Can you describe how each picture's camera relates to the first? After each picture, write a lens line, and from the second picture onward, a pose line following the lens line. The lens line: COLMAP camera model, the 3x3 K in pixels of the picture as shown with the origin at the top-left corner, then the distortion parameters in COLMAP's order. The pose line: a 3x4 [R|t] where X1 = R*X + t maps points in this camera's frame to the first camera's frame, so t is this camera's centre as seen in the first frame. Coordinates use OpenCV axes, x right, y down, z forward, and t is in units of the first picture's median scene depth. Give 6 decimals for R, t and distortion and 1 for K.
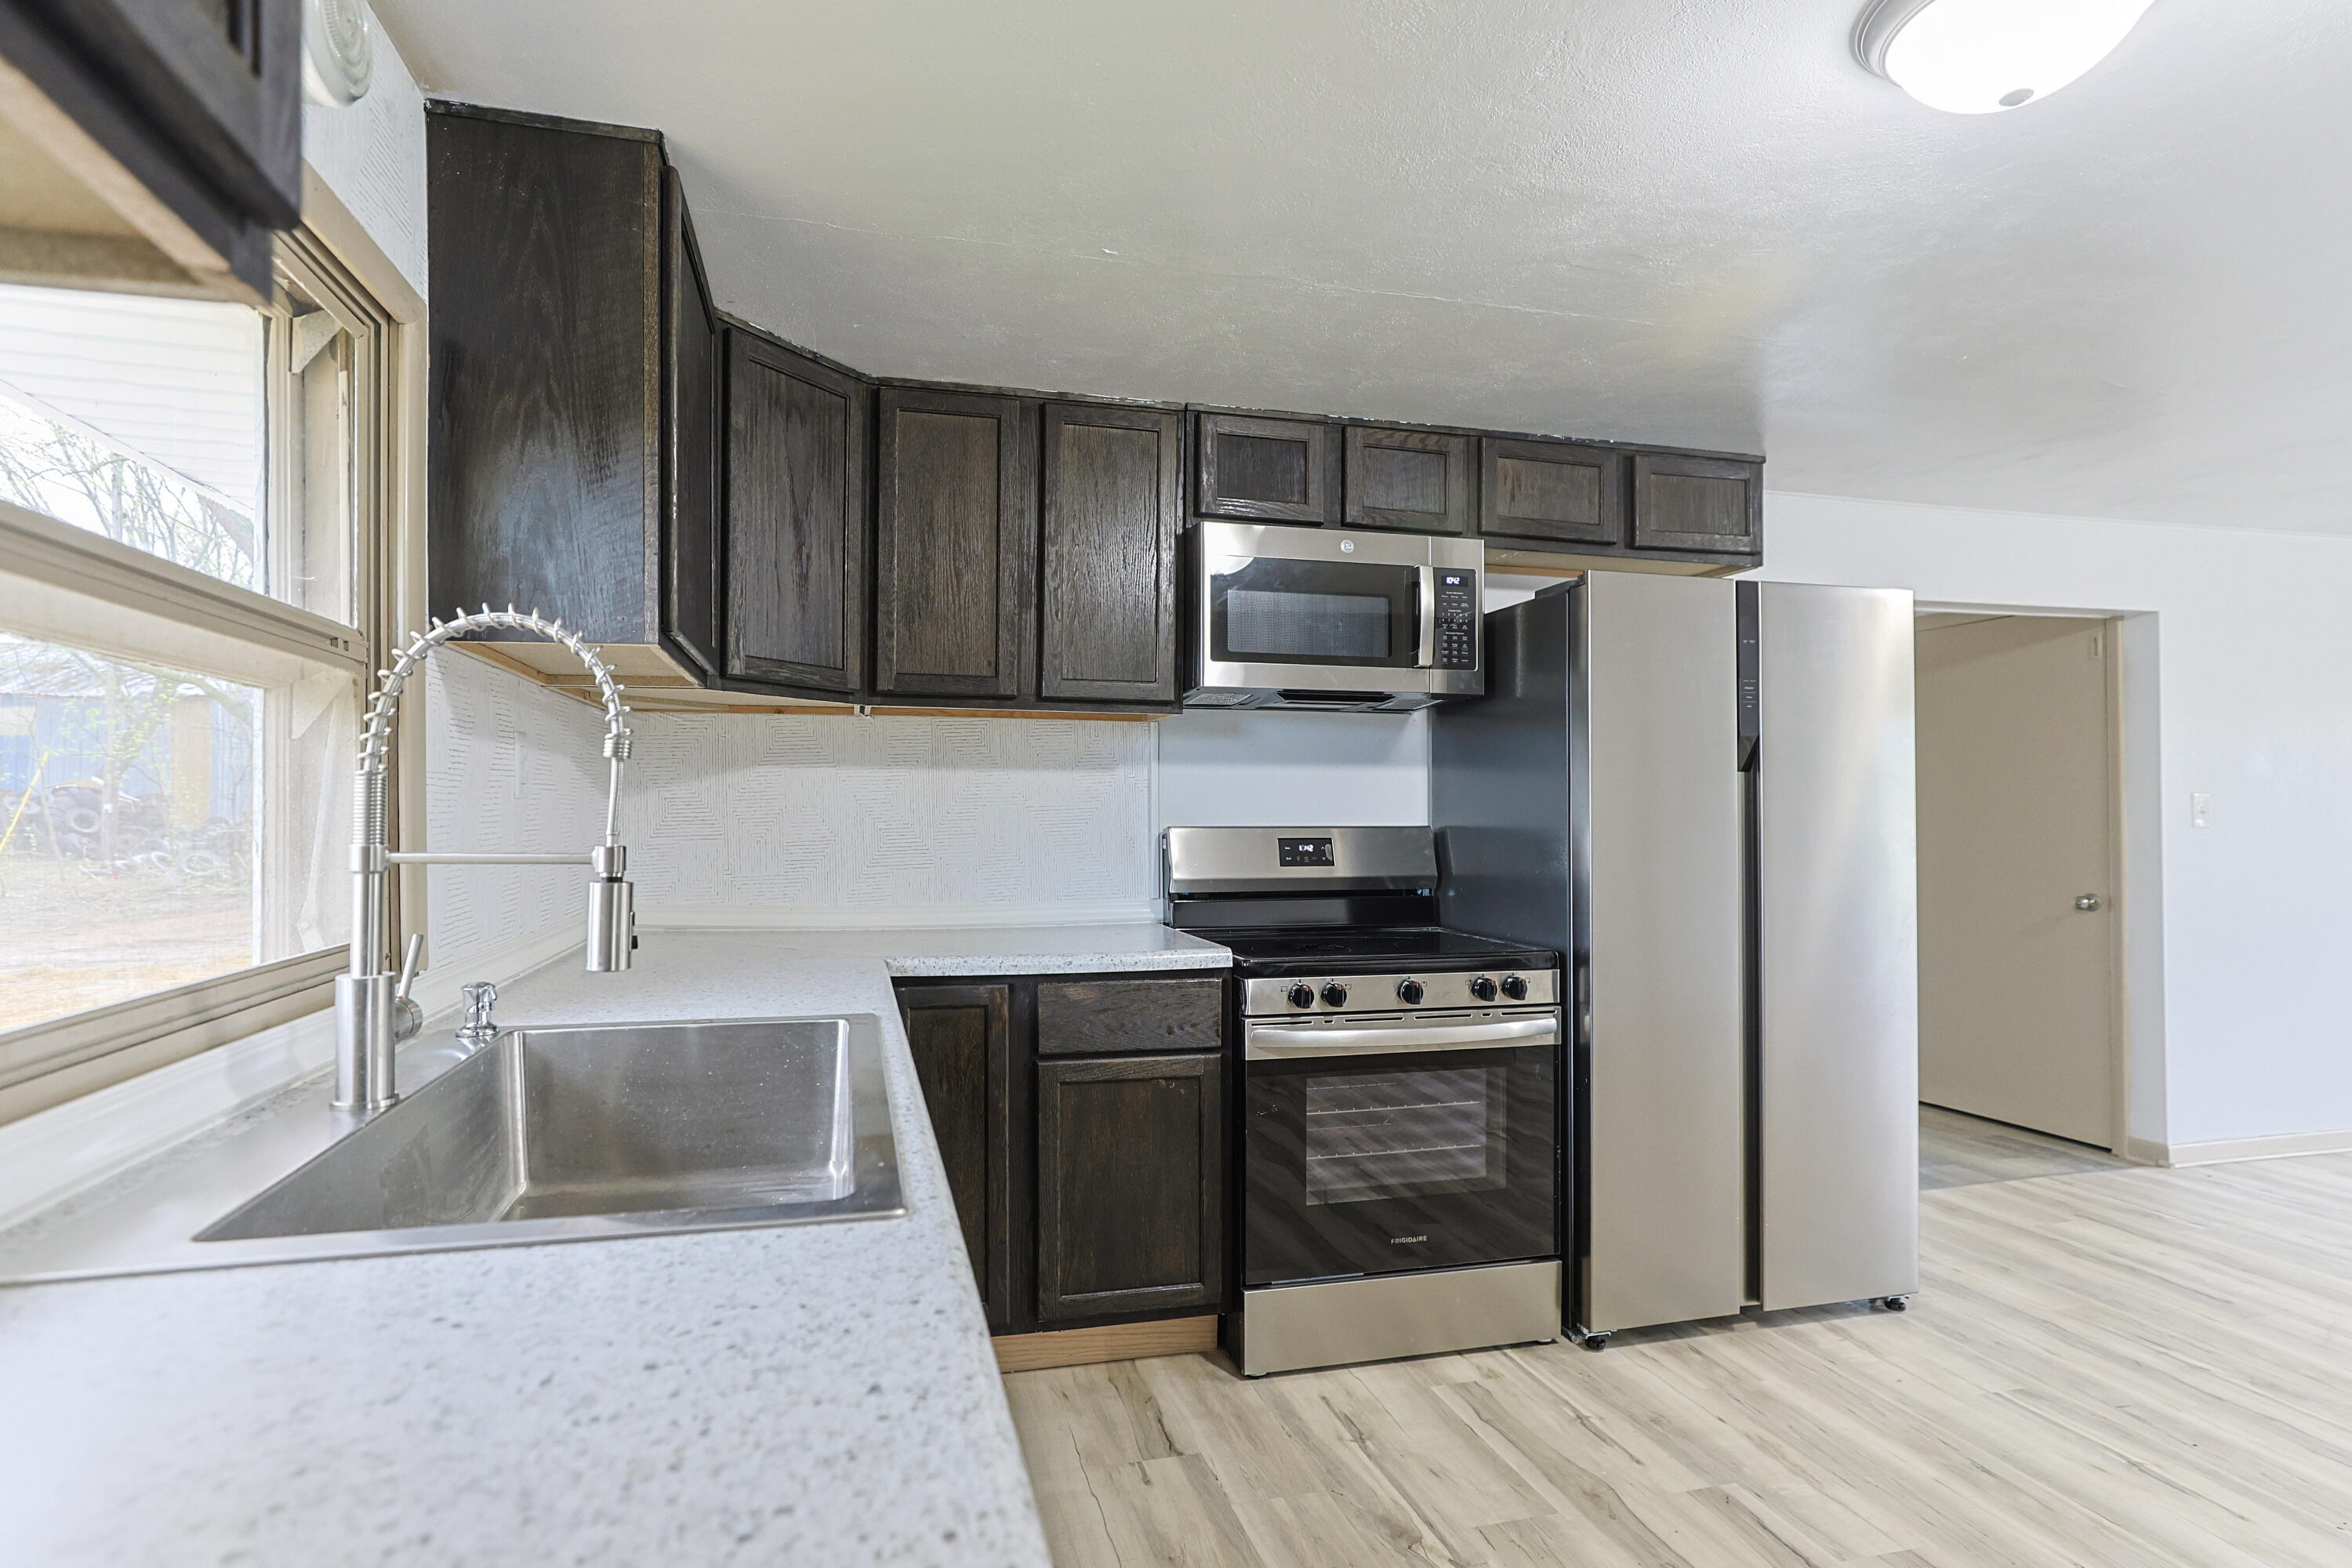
lens RADIAL K [[1150.7, 0, 1172.7], [0, 1150.7, 797.7], [0, 0, 1]] dist [-0.015573, 0.009880]
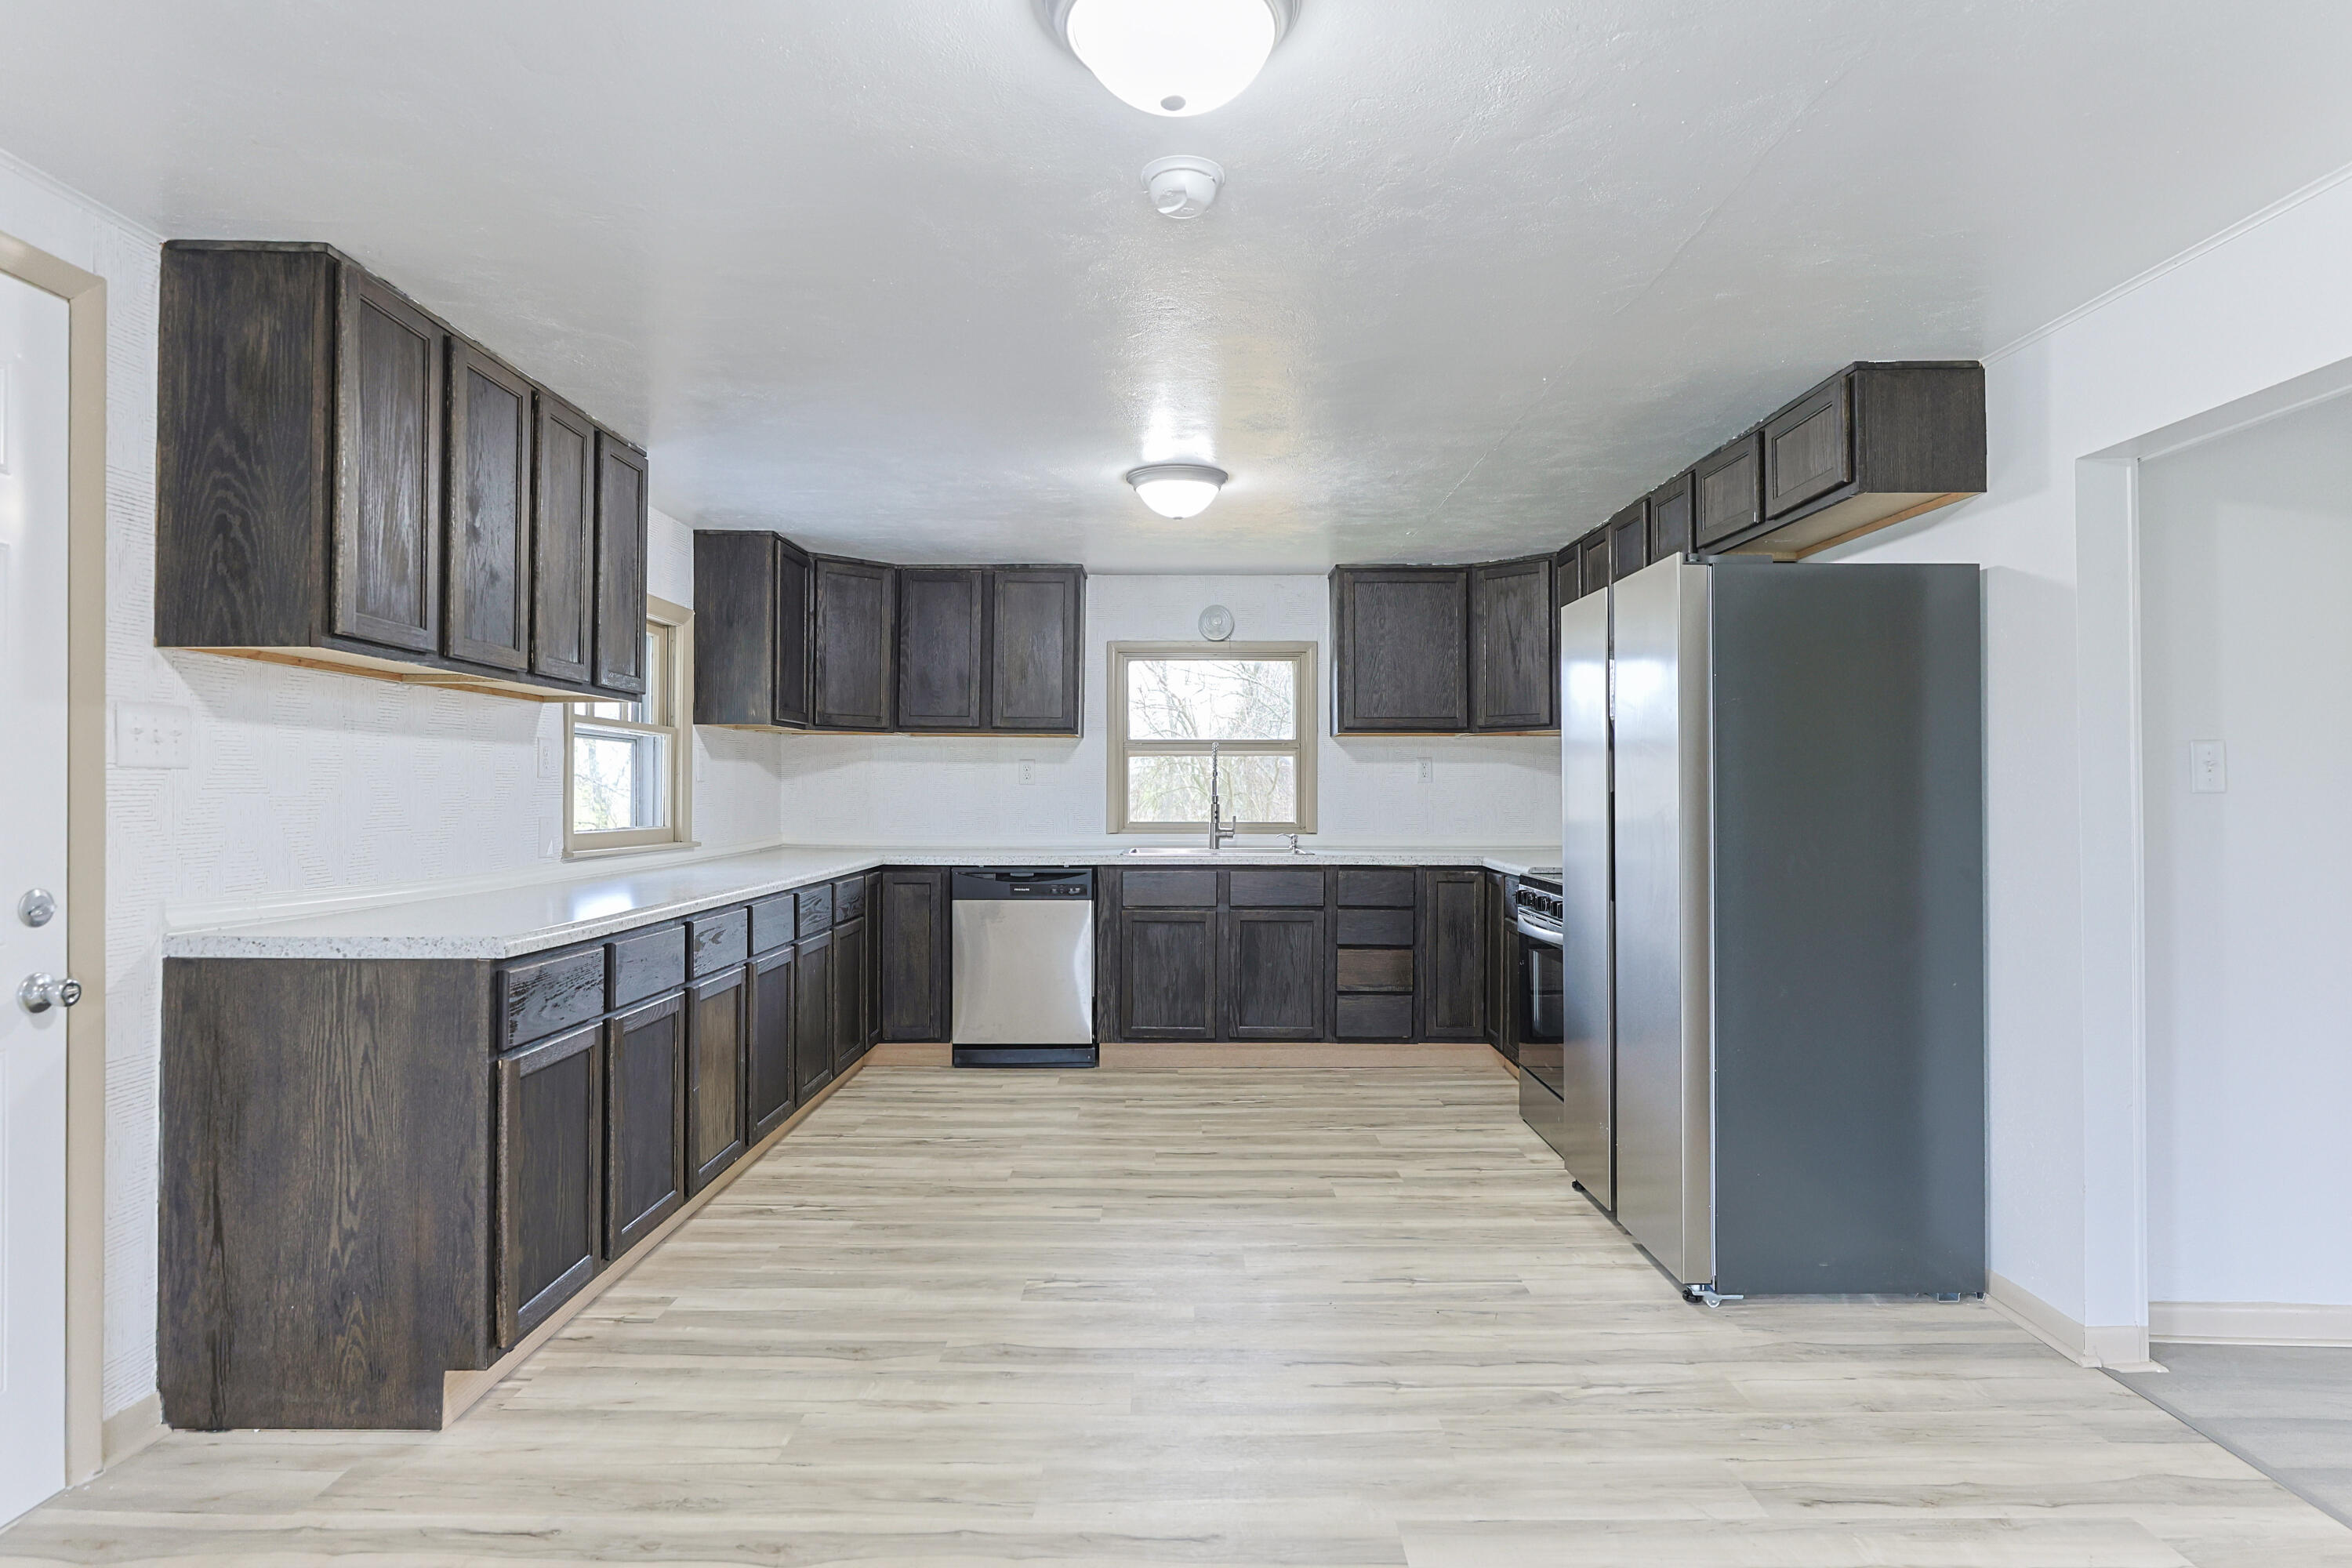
lens RADIAL K [[1380.0, 0, 1156.1], [0, 1380.0, 780.2], [0, 0, 1]] dist [0.001863, -0.001594]
pose [[-0.272016, -0.009196, -0.962249, 2.359537], [0.005570, 0.999923, -0.011131, 0.023364], [0.962276, -0.008388, -0.271944, 1.111586]]
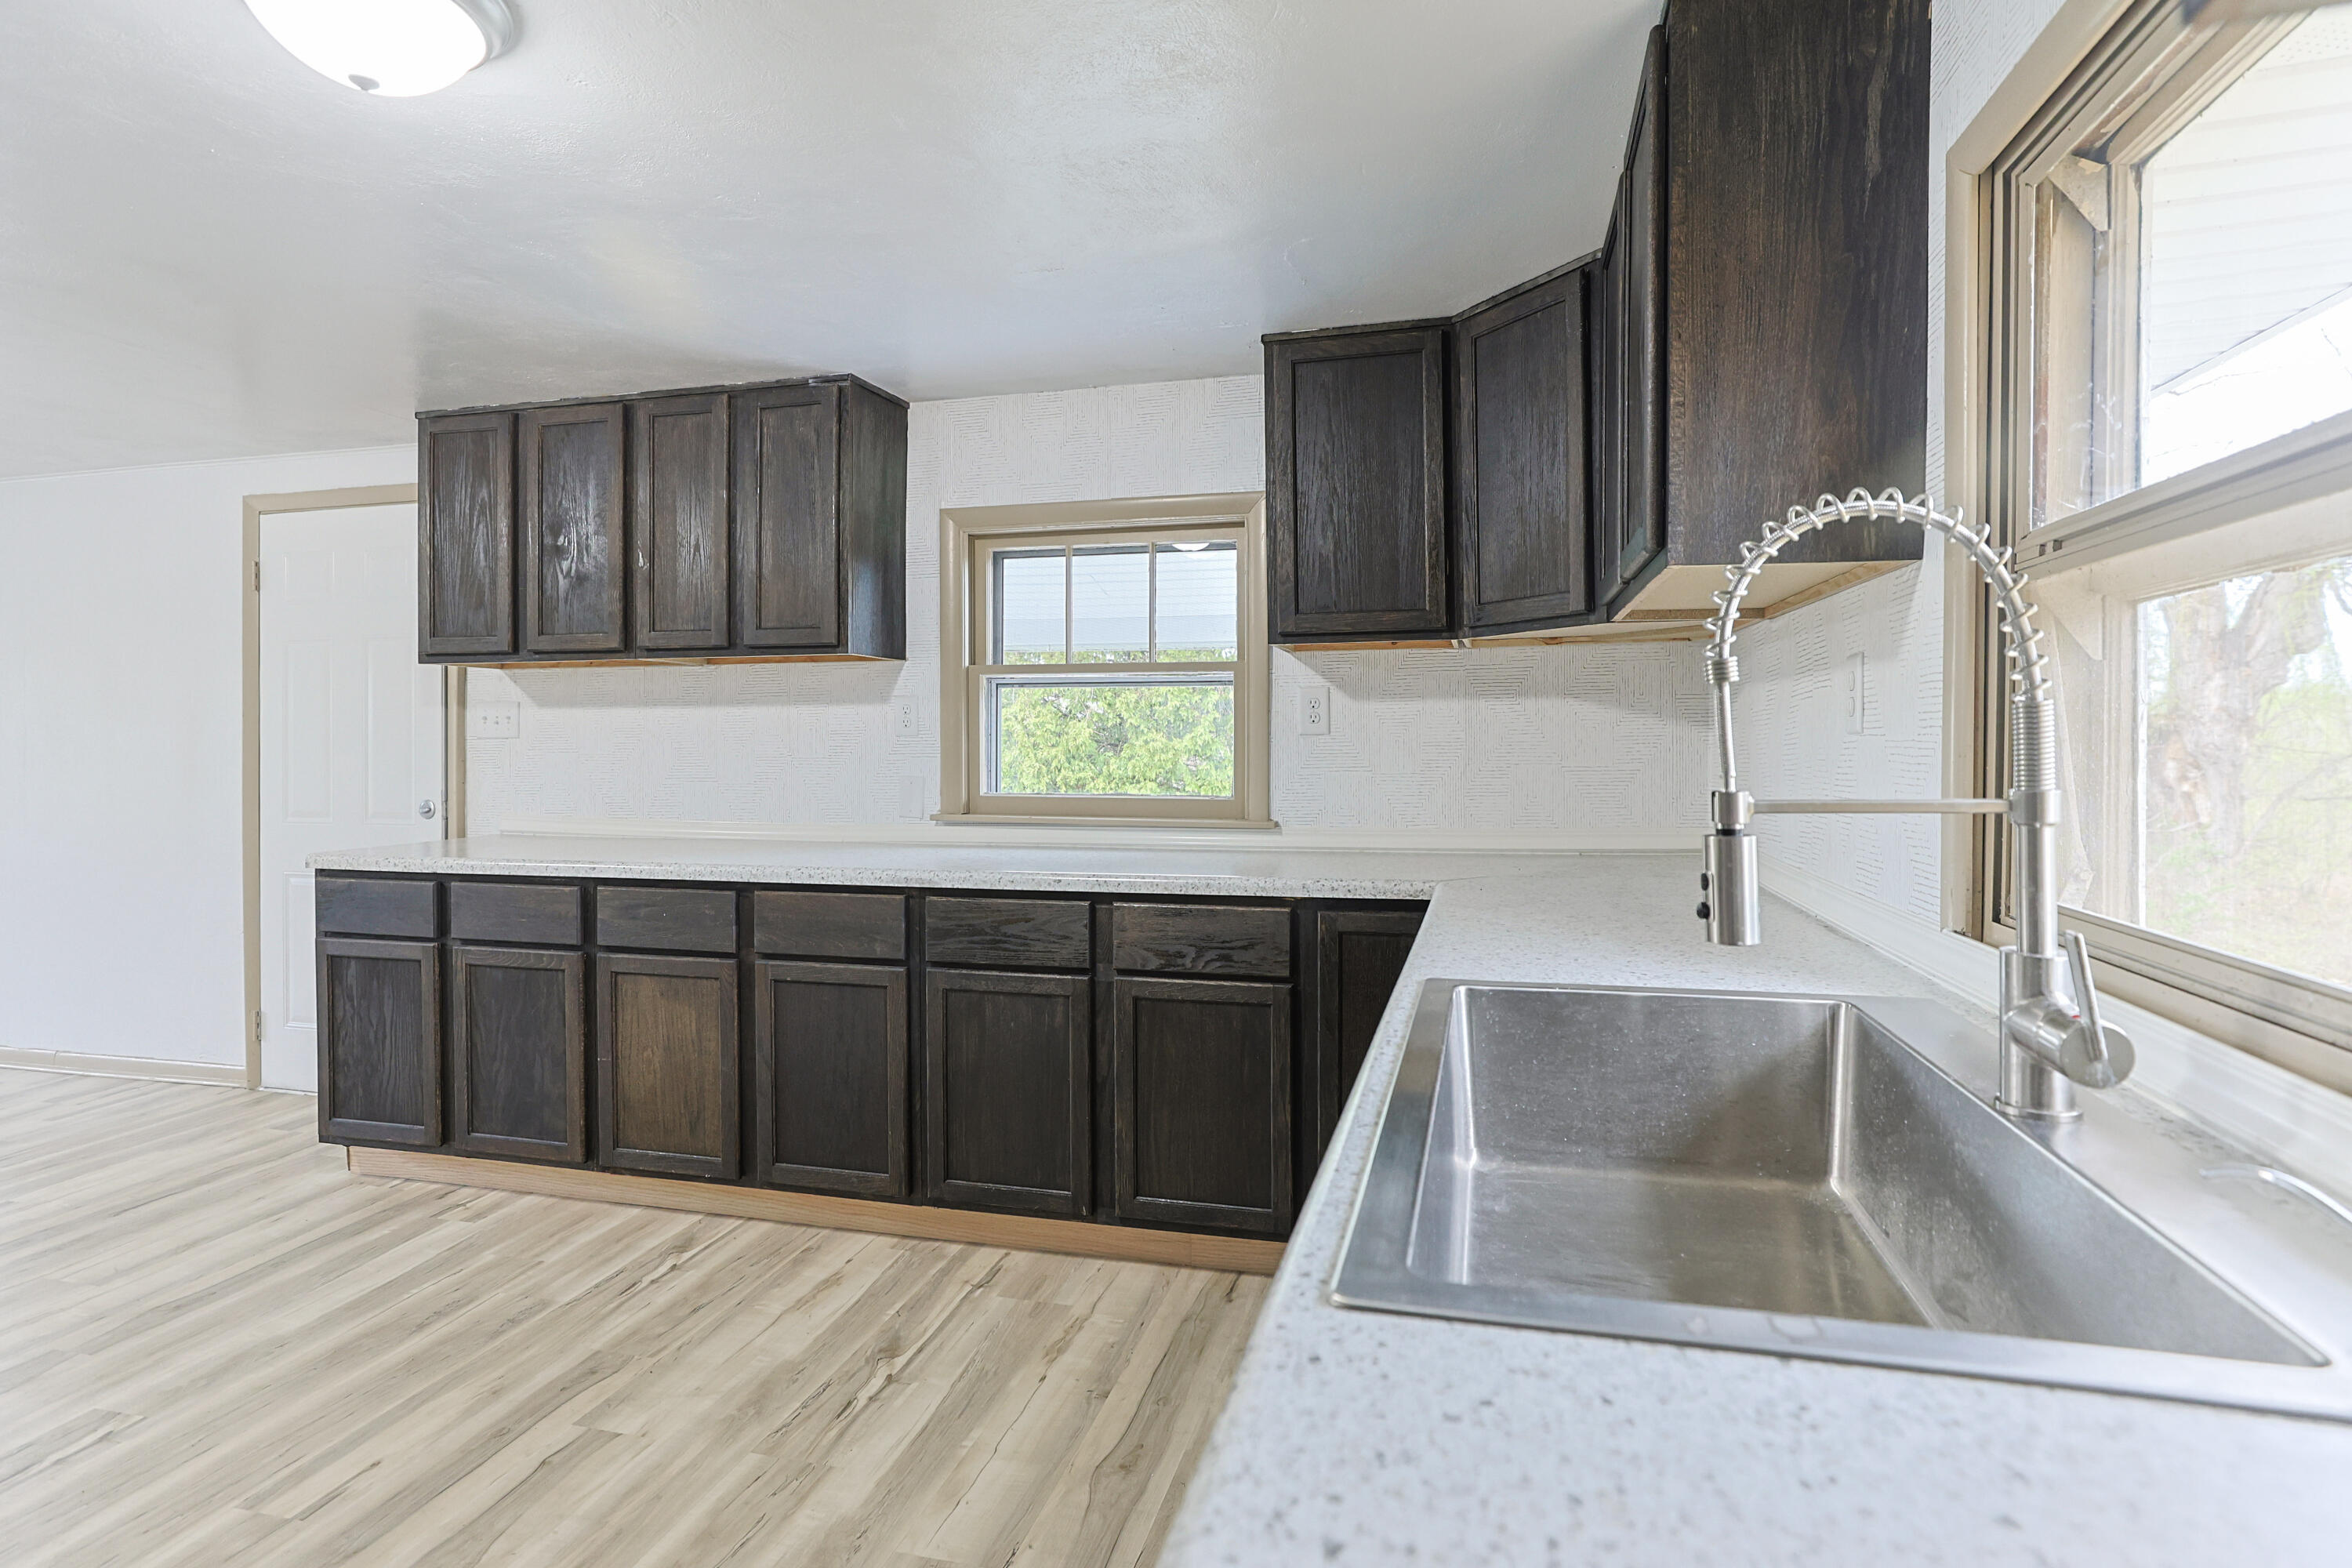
lens RADIAL K [[1150.7, 0, 1215.2], [0, 1150.7, 748.0], [0, 0, 1]] dist [-0.015573, 0.009880]
pose [[-0.868583, -0.000109, 0.495544, -0.311314], [0.002273, 0.999989, 0.004205, 0.005038], [-0.495538, 0.004779, -0.868573, 0.935017]]
